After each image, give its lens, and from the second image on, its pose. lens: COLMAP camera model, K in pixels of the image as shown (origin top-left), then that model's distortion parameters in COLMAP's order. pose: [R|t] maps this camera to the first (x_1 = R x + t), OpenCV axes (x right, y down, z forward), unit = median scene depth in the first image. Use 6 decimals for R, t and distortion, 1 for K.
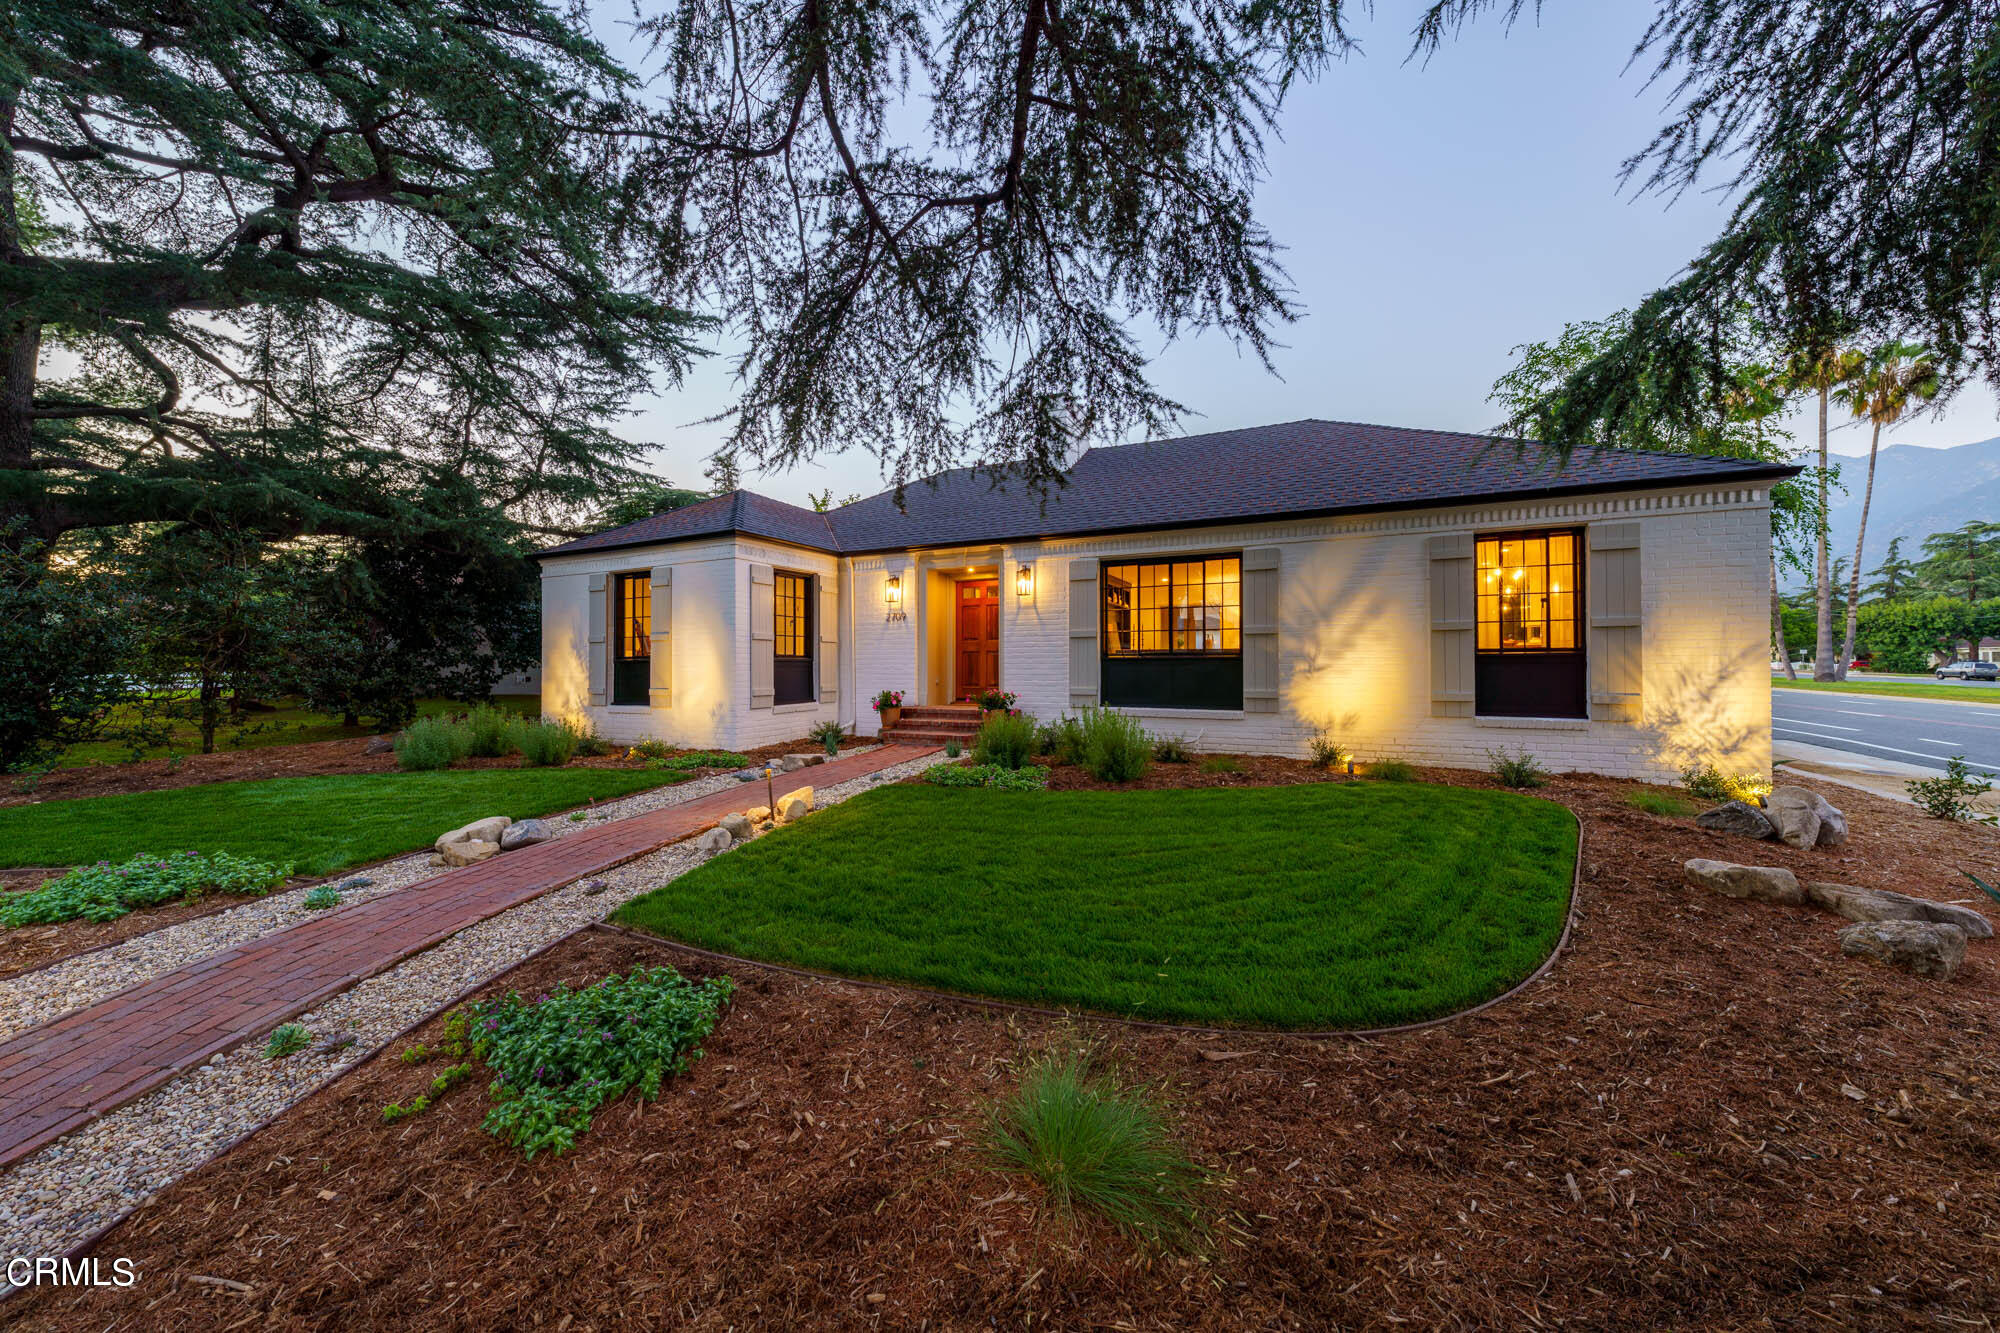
lens RADIAL K [[680.0, 0, 1000.0], [0, 680.0, 666.5], [0, 0, 1]] dist [-0.000665, 0.000154]
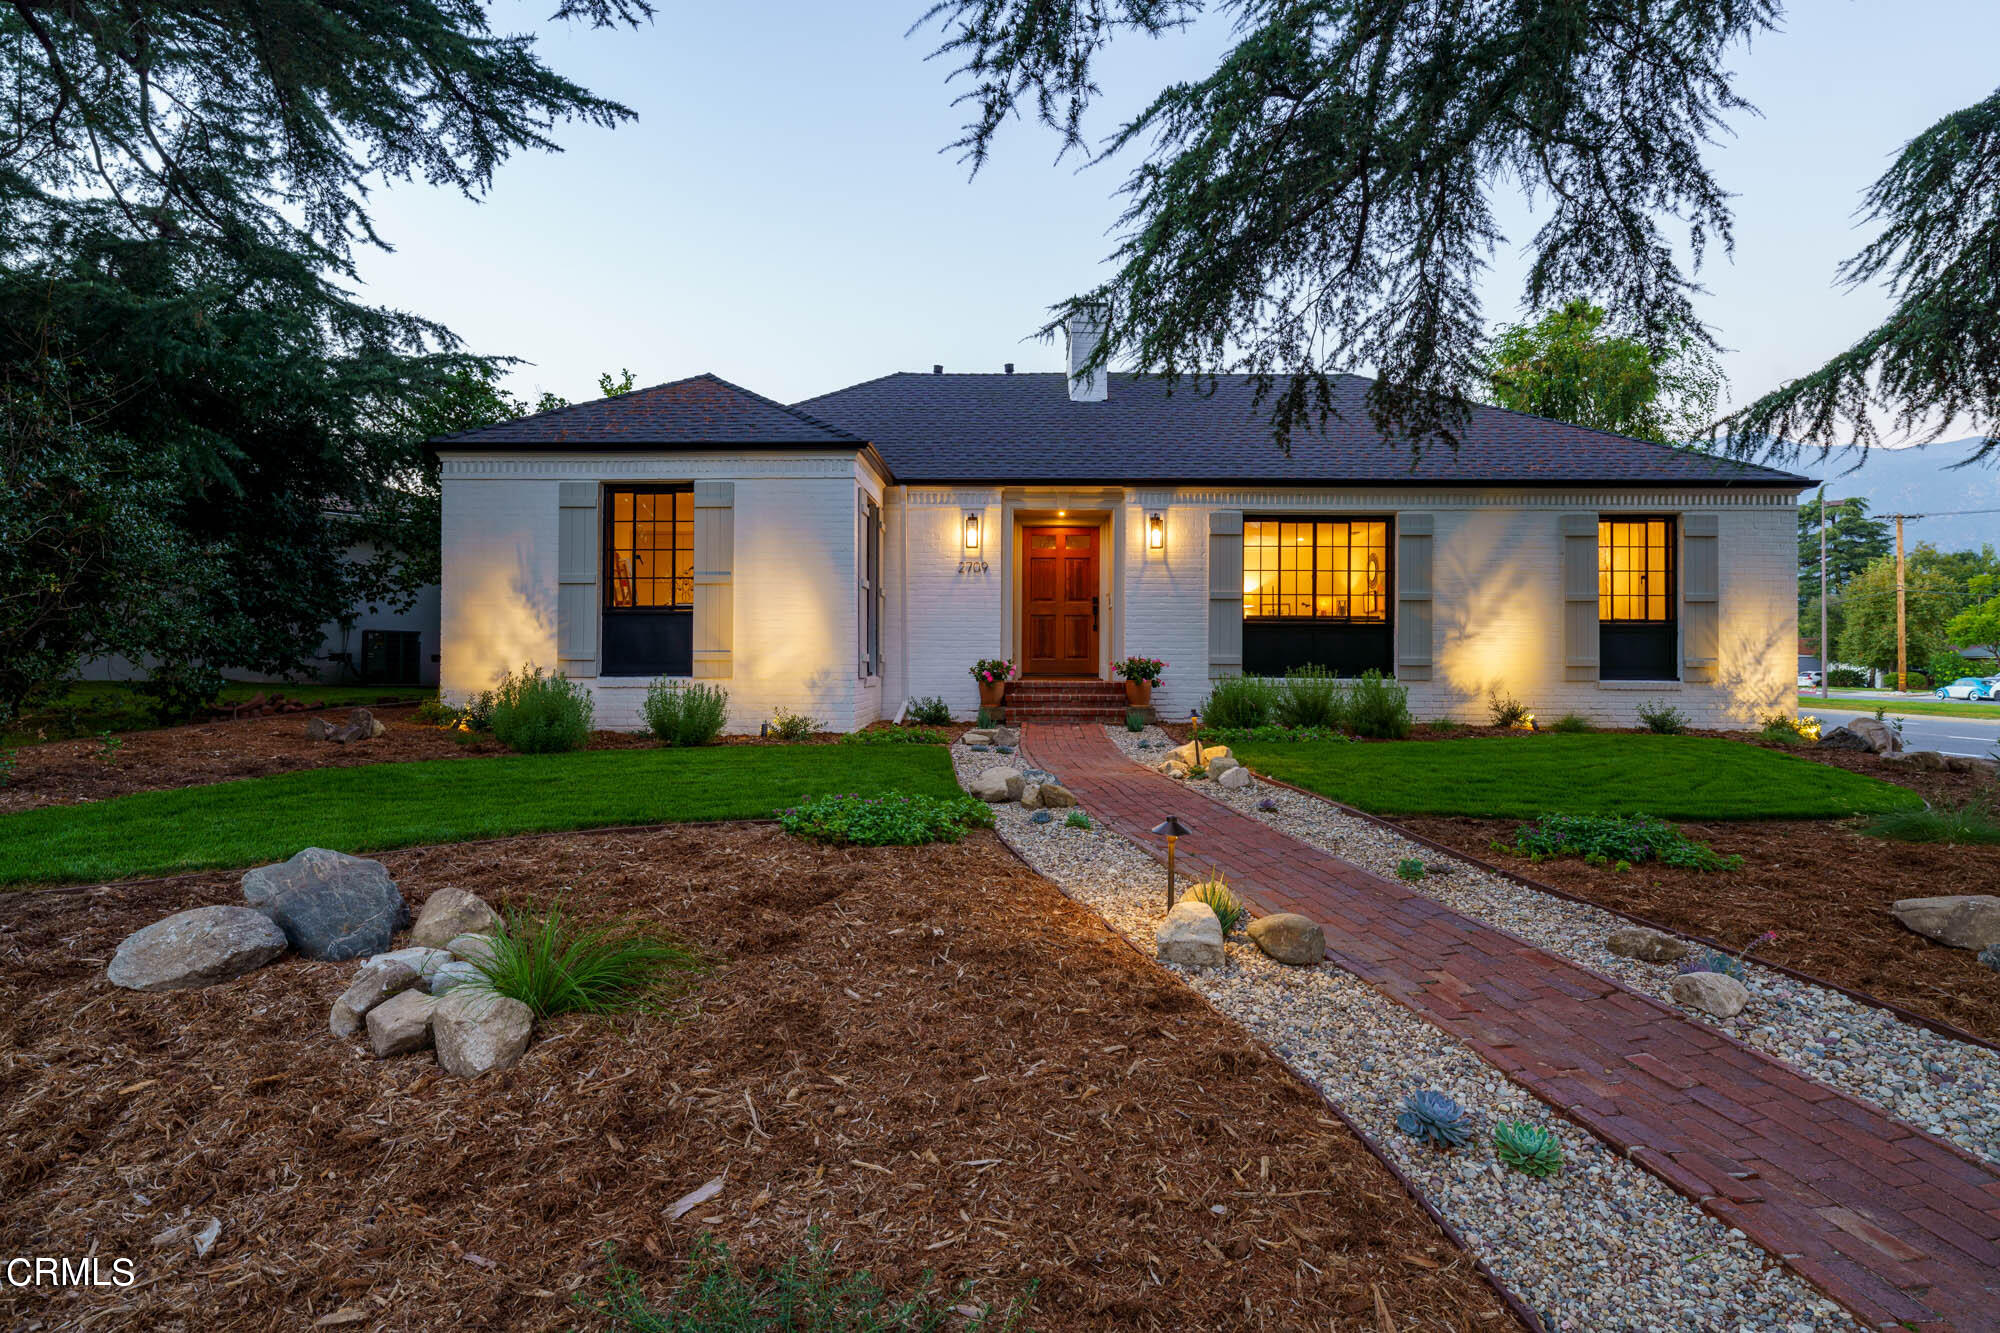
lens RADIAL K [[1032.6, 0, 1000.0], [0, 1032.6, 666.5], [0, 0, 1]] dist [0.001607, 0.000449]
pose [[0.917085, 0.008791, 0.398594, -0.789427], [-0.008844, 0.999959, -0.001708, 0.057351], [-0.398593, -0.001959, 0.917126, -0.137618]]
